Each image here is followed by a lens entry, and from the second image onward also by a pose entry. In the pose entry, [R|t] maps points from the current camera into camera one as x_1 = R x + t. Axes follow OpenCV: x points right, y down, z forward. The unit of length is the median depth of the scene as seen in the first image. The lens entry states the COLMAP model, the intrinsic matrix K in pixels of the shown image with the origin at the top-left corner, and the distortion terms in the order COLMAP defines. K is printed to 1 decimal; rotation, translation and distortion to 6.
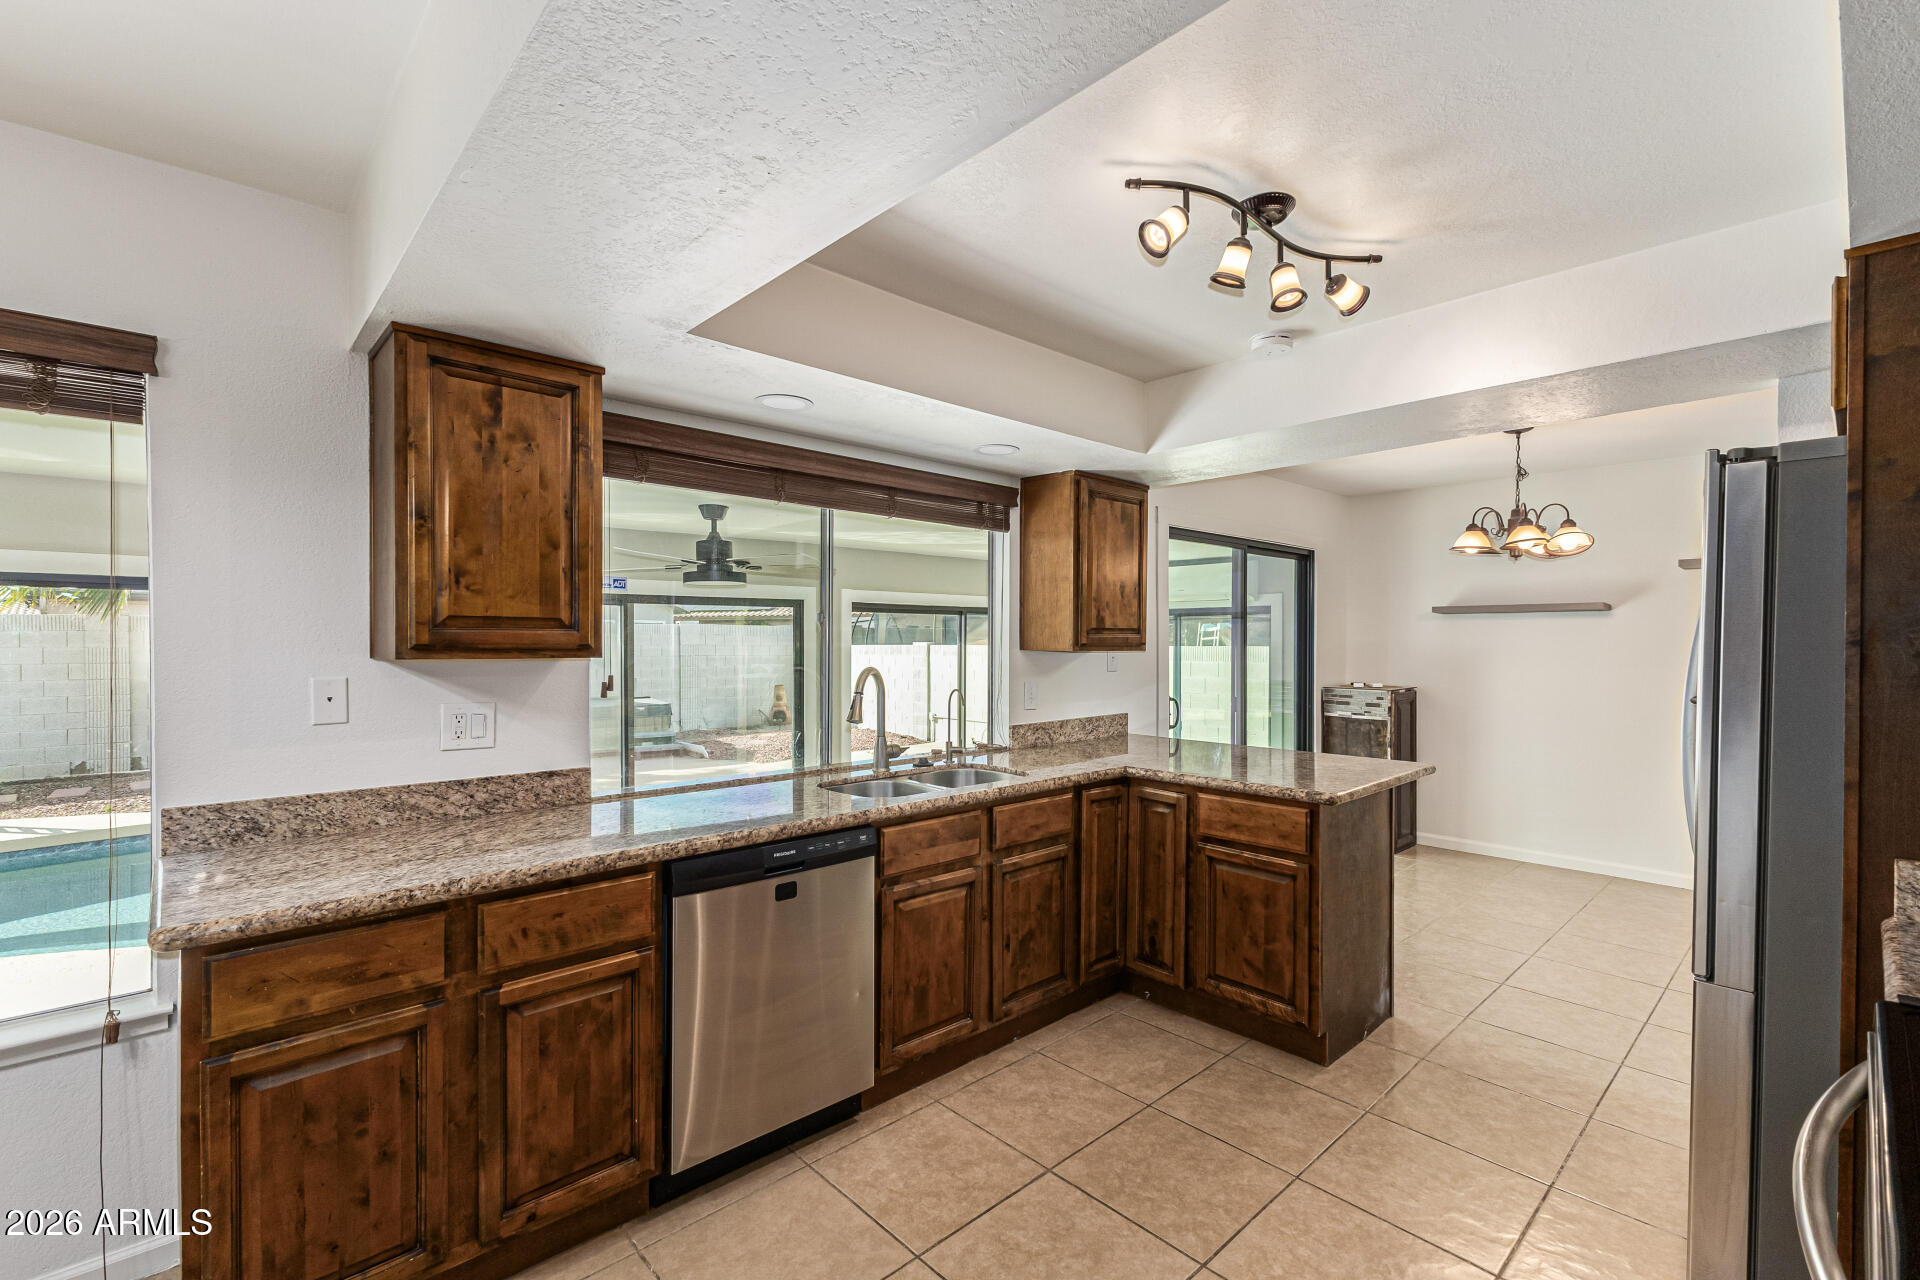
lens RADIAL K [[836.3, 0, 960.4], [0, 836.3, 652.8], [0, 0, 1]] dist [0.009557, -0.003637]
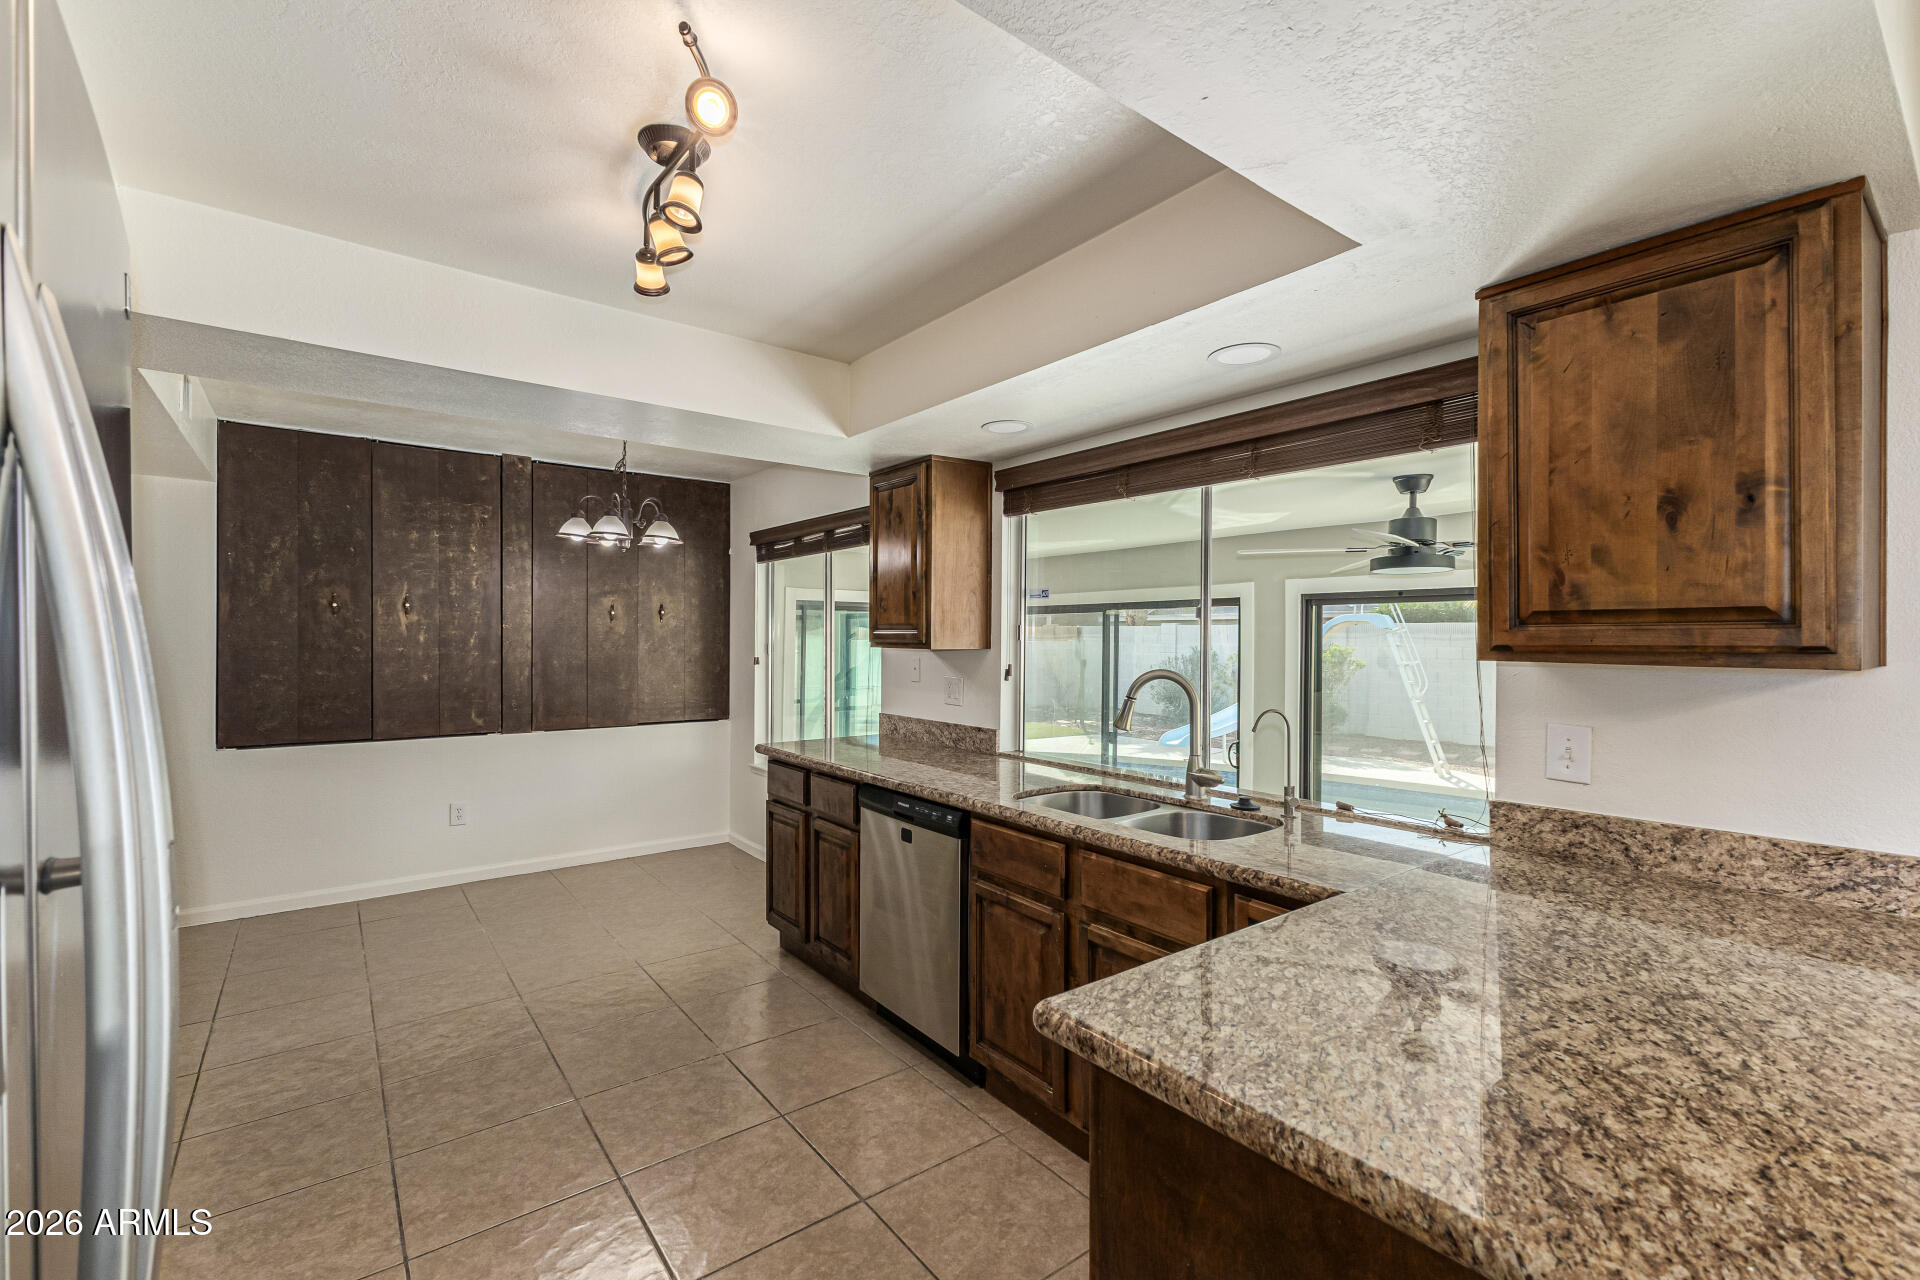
lens RADIAL K [[836.3, 0, 967.8], [0, 836.3, 628.9], [0, 0, 1]] dist [0.009557, -0.003637]
pose [[-0.095934, -0.011329, -0.995323, 0.933666], [-0.019847, 0.999758, -0.009467, -0.015903], [0.995190, 0.018846, -0.096136, 1.072790]]
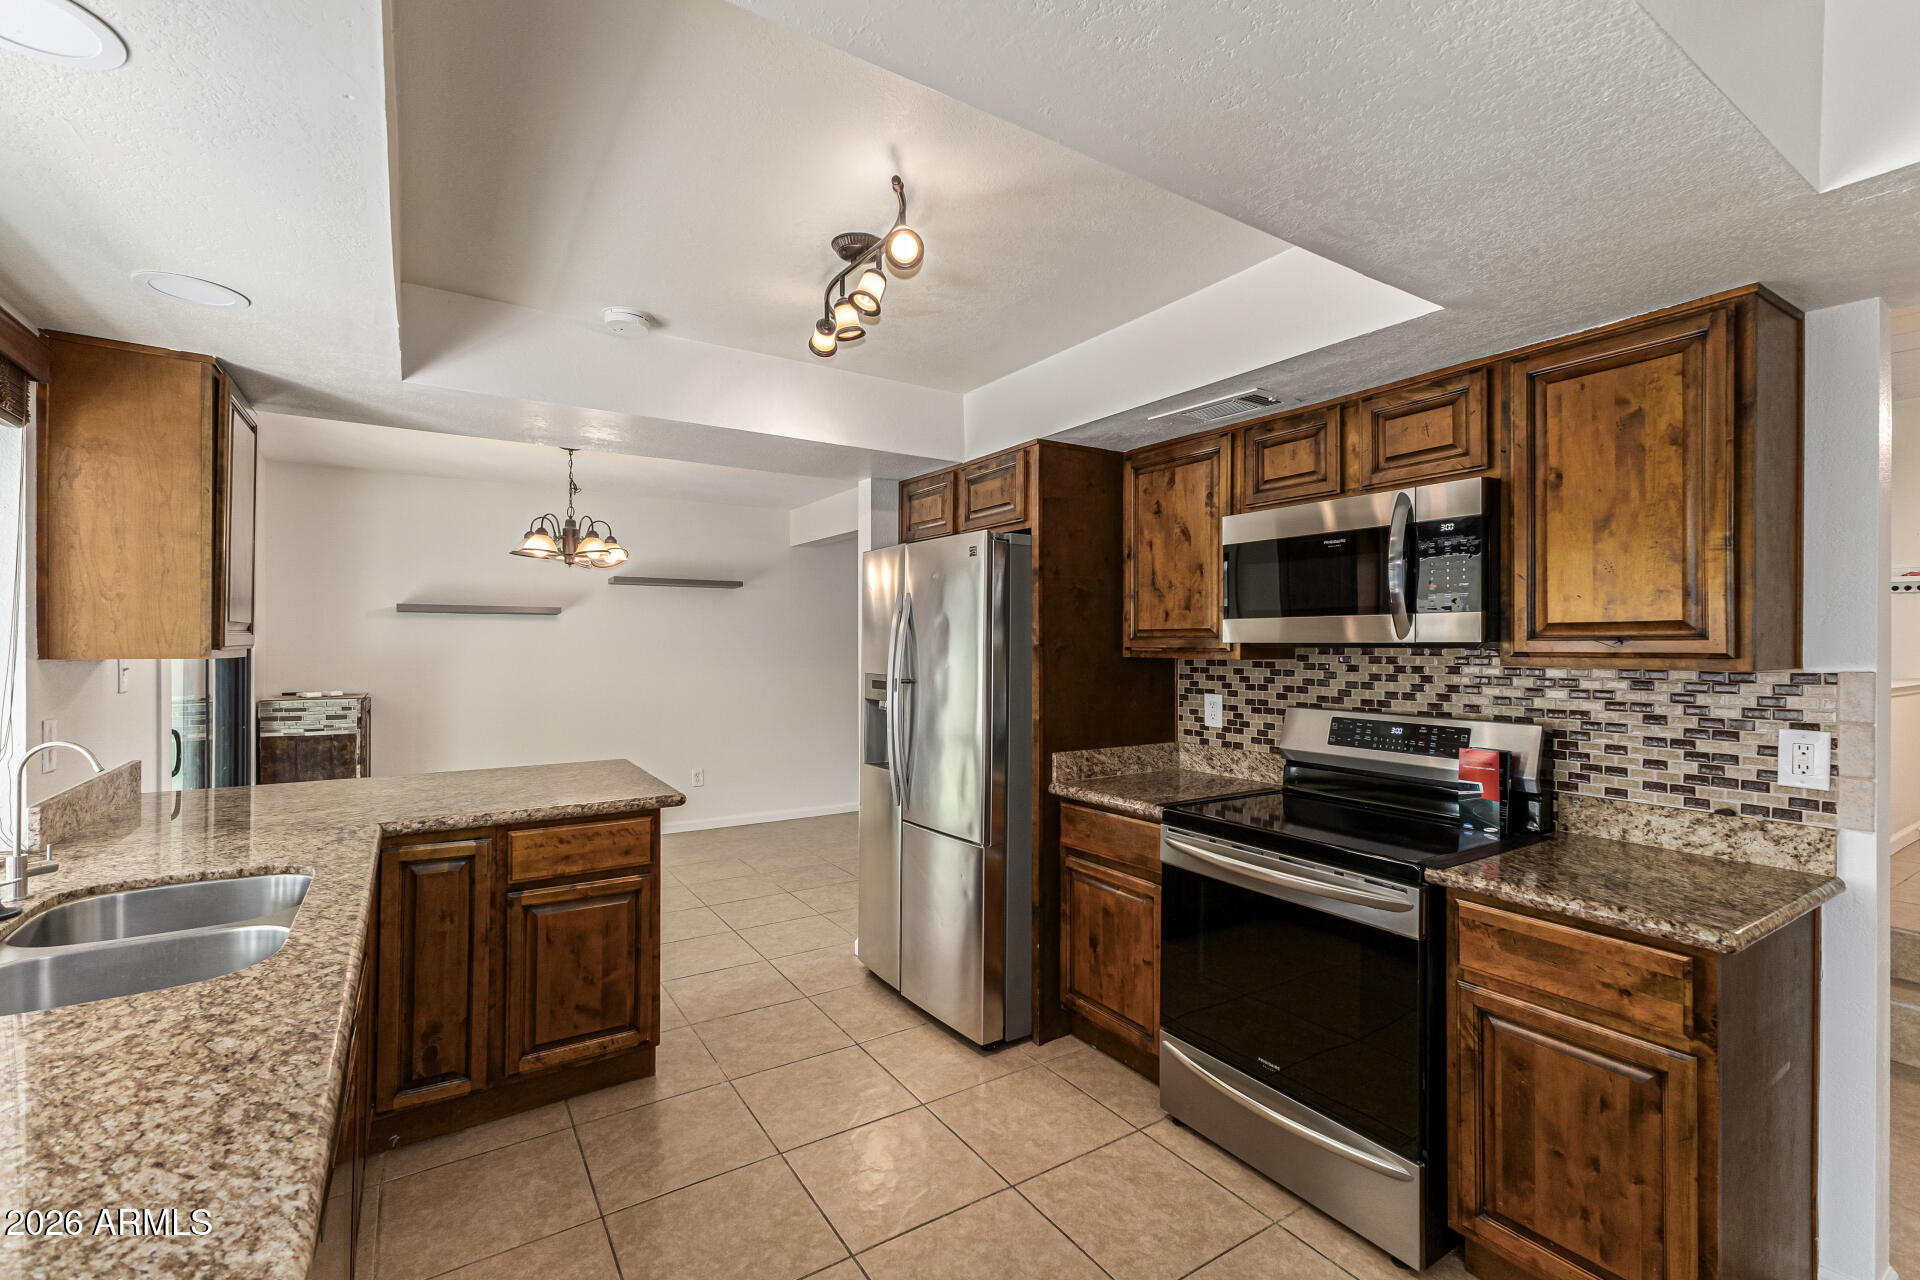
lens RADIAL K [[836.3, 0, 955.7], [0, 836.3, 647.8], [0, 0, 1]] dist [0.009557, -0.003637]
pose [[0.172617, -0.009104, 0.984947, -0.509781], [0.014410, 0.999874, 0.006716, -0.009515], [-0.984884, 0.013034, 0.172727, 0.518540]]
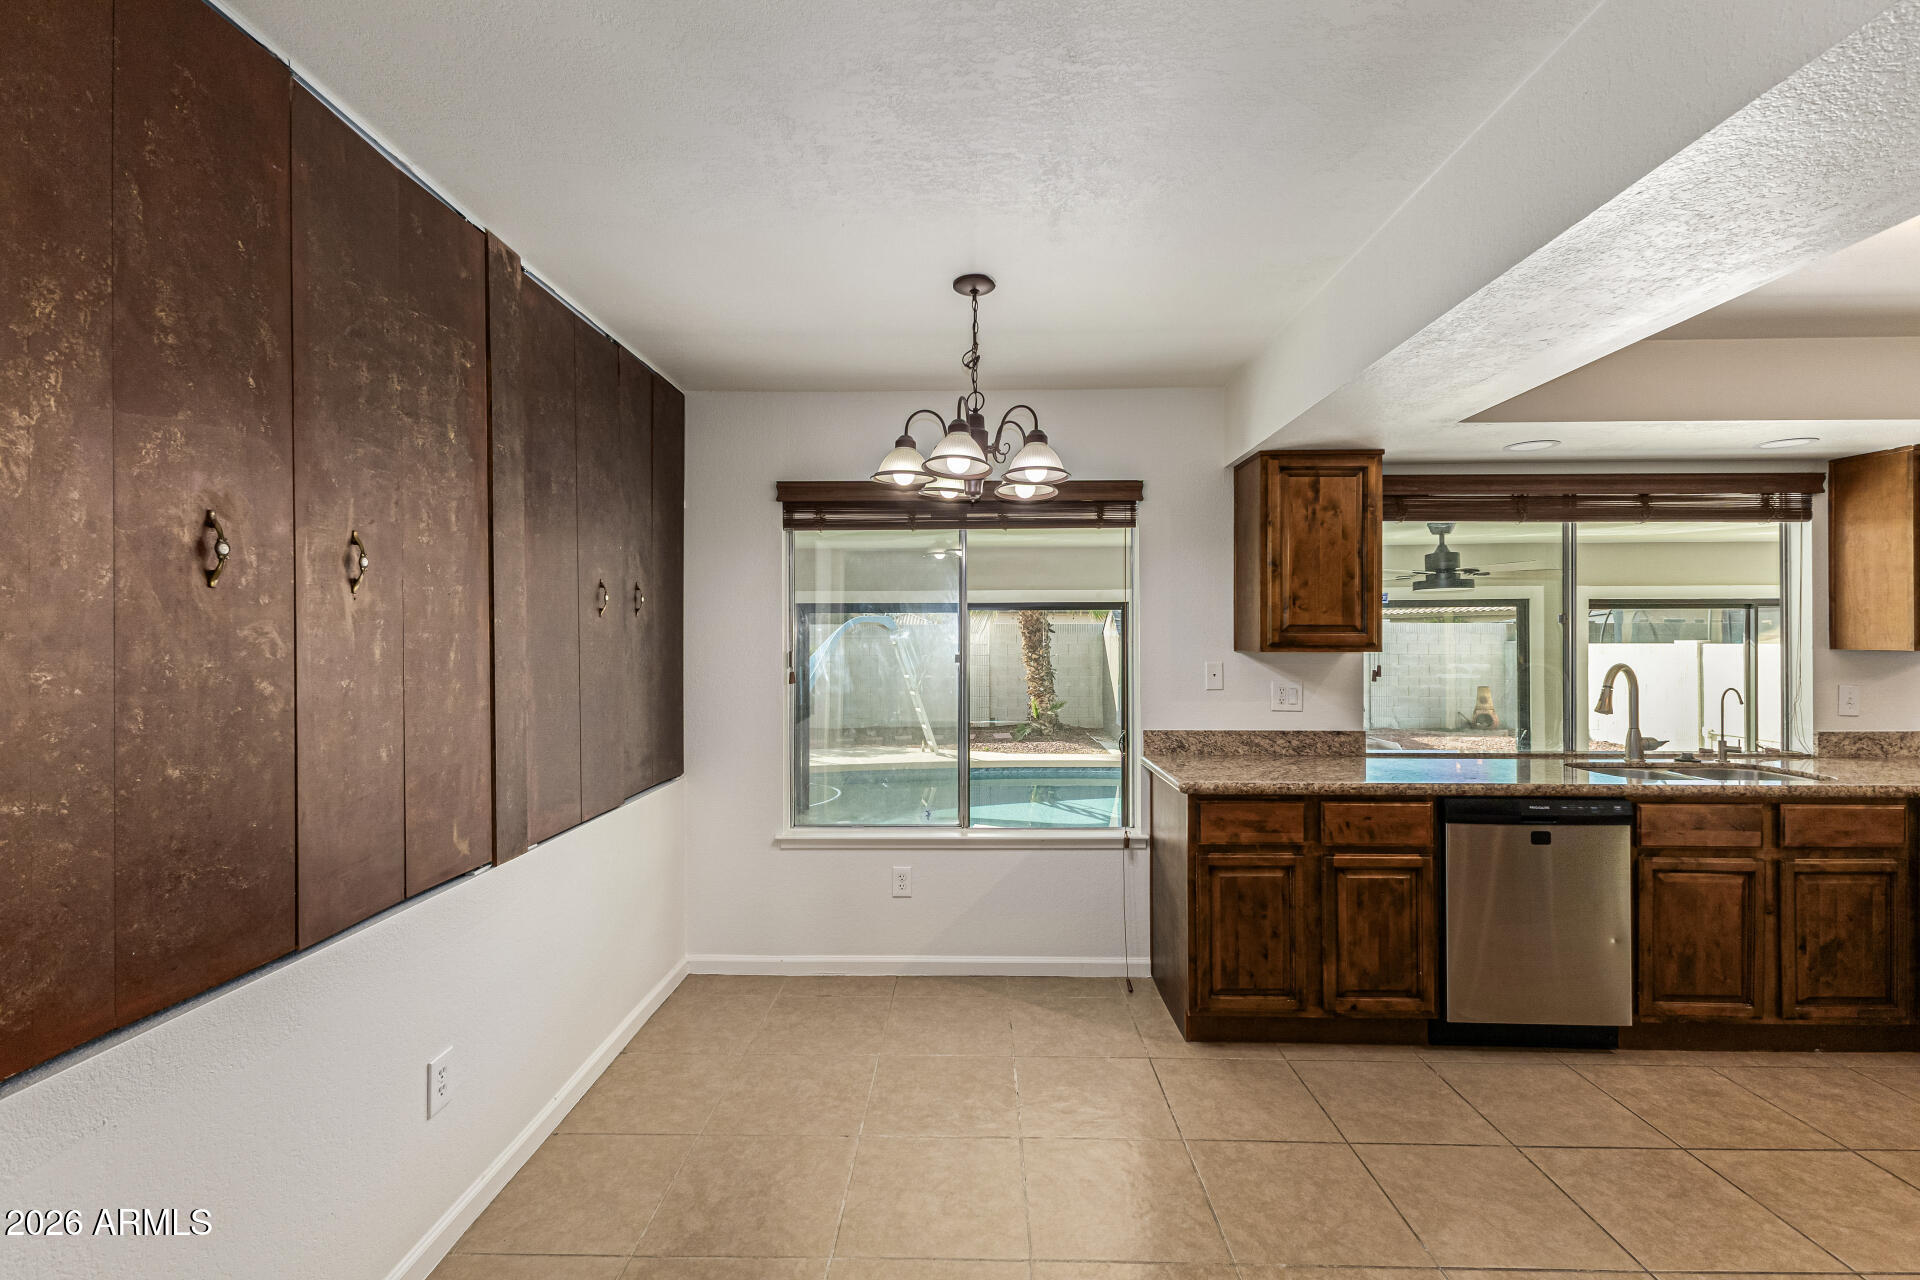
lens RADIAL K [[836.3, 0, 945.0], [0, 836.3, 633.2], [0, 0, 1]] dist [0.009557, -0.003637]
pose [[0.715851, -0.008489, -0.698202, 0.031608], [-0.007028, 0.999788, -0.019362, 0.005969], [0.698218, 0.018768, 0.715639, -0.481985]]
